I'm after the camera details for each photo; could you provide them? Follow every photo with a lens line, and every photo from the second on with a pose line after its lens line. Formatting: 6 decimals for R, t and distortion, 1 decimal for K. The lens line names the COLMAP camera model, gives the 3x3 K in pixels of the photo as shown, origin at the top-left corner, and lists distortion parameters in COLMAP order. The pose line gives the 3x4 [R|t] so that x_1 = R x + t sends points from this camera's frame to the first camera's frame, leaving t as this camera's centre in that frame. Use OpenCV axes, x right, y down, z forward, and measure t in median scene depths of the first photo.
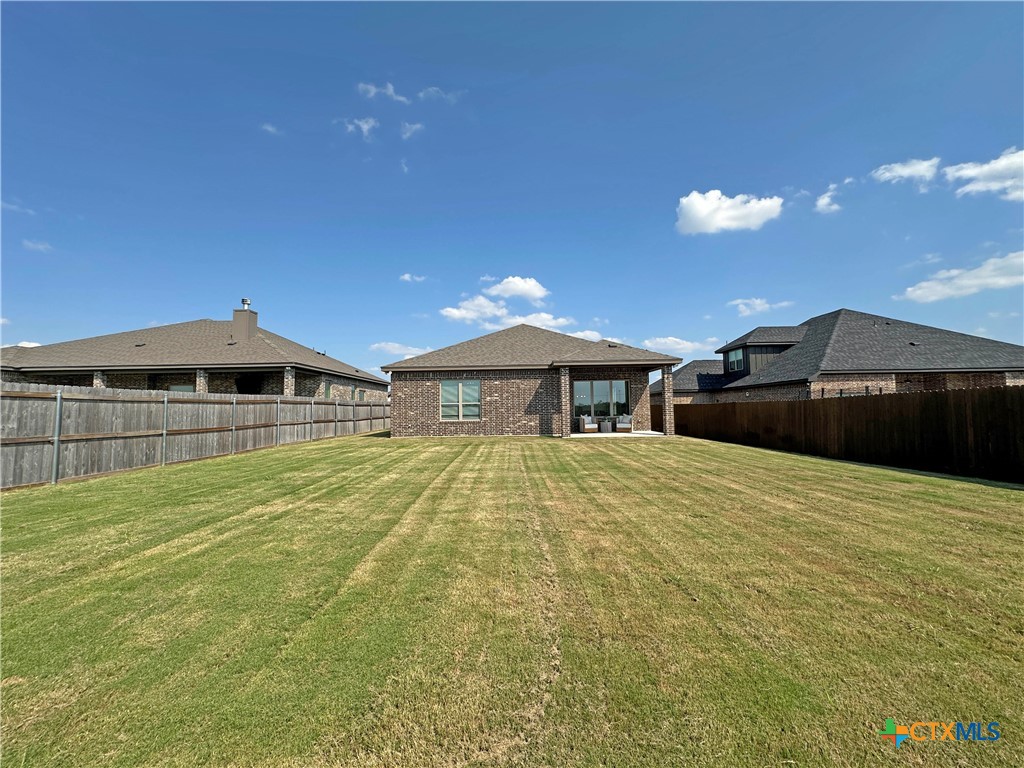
lens RADIAL K [[406.0, 0, 512.2], [0, 406.0, 379.2], [0, 0, 1]] dist [-0.016890, 0.000137]
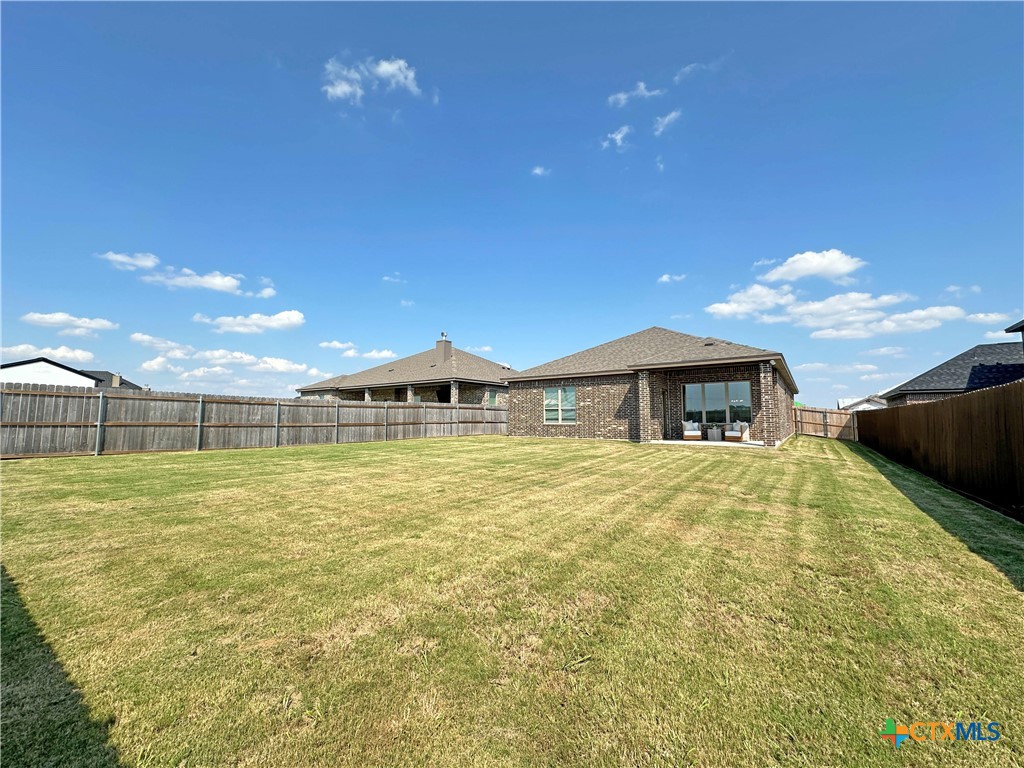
lens RADIAL K [[410.2, 0, 509.6], [0, 410.2, 383.7], [0, 0, 1]] dist [-0.001720, 0.000924]
pose [[0.808718, -0.035770, -0.587108, 0.424812], [0.032352, 0.999343, -0.016322, 0.006470], [0.587306, -0.005795, 0.809344, 0.010012]]
